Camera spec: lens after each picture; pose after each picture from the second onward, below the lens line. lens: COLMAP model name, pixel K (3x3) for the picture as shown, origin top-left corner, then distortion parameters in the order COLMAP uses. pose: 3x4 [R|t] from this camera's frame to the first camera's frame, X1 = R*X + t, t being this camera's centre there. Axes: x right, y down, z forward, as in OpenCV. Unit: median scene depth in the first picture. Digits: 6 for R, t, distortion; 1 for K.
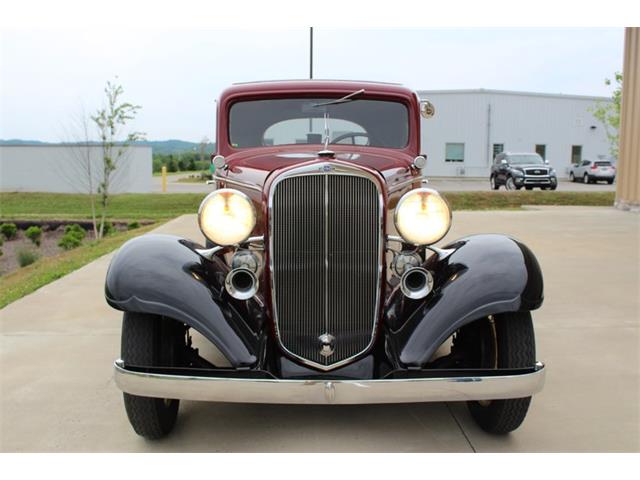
lens RADIAL K [[691.3, 0, 320.0], [0, 691.3, 240.0], [0, 0, 1]] dist [-0.046682, -0.000915]
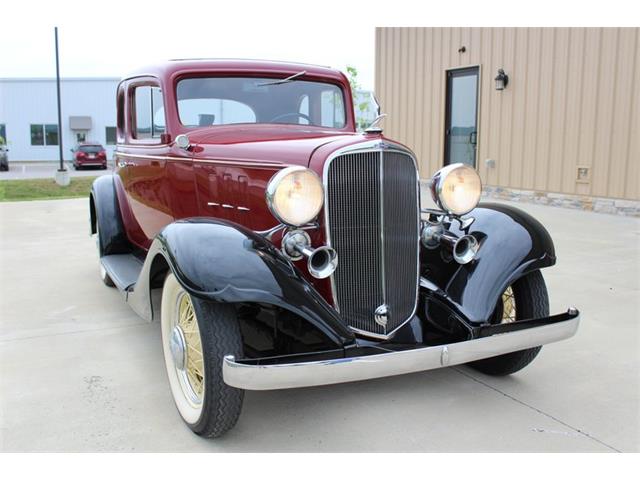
lens RADIAL K [[642.1, 0, 320.0], [0, 642.1, 240.0], [0, 0, 1]] dist [-0.072967, 0.010952]
pose [[0.914323, -0.065188, 0.399704, -0.445021], [0.051528, 0.997664, 0.044839, -0.009885], [-0.401694, -0.020402, 0.915547, 0.151374]]
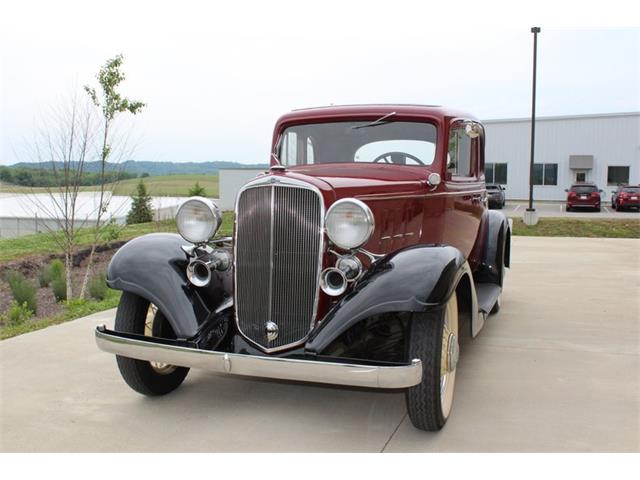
lens RADIAL K [[691.3, 0, 320.0], [0, 691.3, 240.0], [0, 0, 1]] dist [-0.046682, -0.000915]
pose [[0.933705, 0.038275, -0.355991, 0.487636], [-0.050427, 0.998417, -0.024915, 0.022146], [0.354474, 0.041215, 0.934157, -0.069693]]
